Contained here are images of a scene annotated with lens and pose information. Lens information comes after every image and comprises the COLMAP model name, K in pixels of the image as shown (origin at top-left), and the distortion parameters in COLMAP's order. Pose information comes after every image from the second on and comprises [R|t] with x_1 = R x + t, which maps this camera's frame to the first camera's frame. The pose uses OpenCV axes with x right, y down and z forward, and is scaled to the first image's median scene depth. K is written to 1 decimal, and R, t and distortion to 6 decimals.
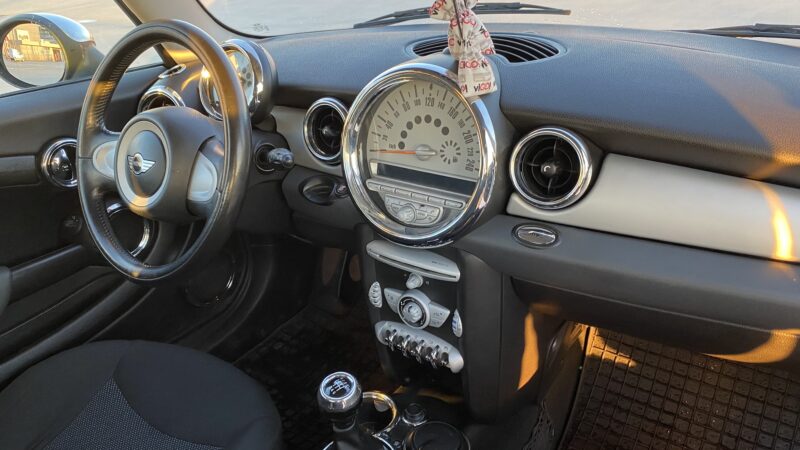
lens RADIAL K [[596.6, 0, 395.5], [0, 596.6, 221.0], [0, 0, 1]] dist [0.039412, -0.036855]
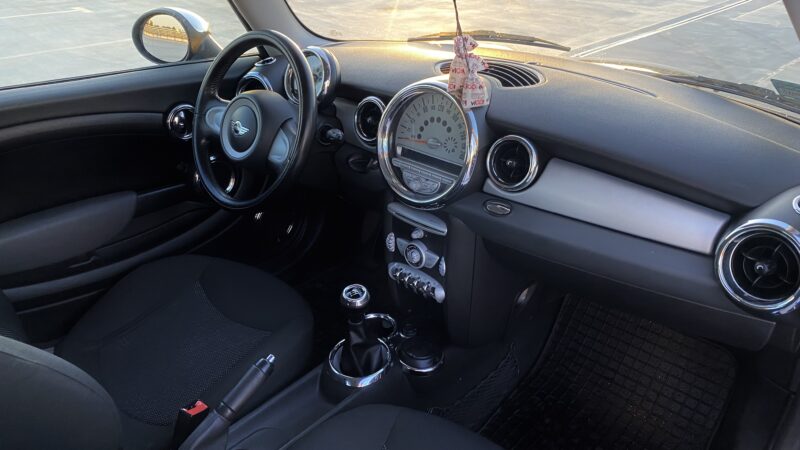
lens RADIAL K [[596.6, 0, 403.6], [0, 596.6, 227.7], [0, 0, 1]] dist [0.039412, -0.036855]
pose [[0.988967, 0.126074, -0.077784, 0.103307], [-0.123944, 0.991784, 0.031654, 0.044936], [0.081135, -0.021664, 0.996468, -0.392780]]
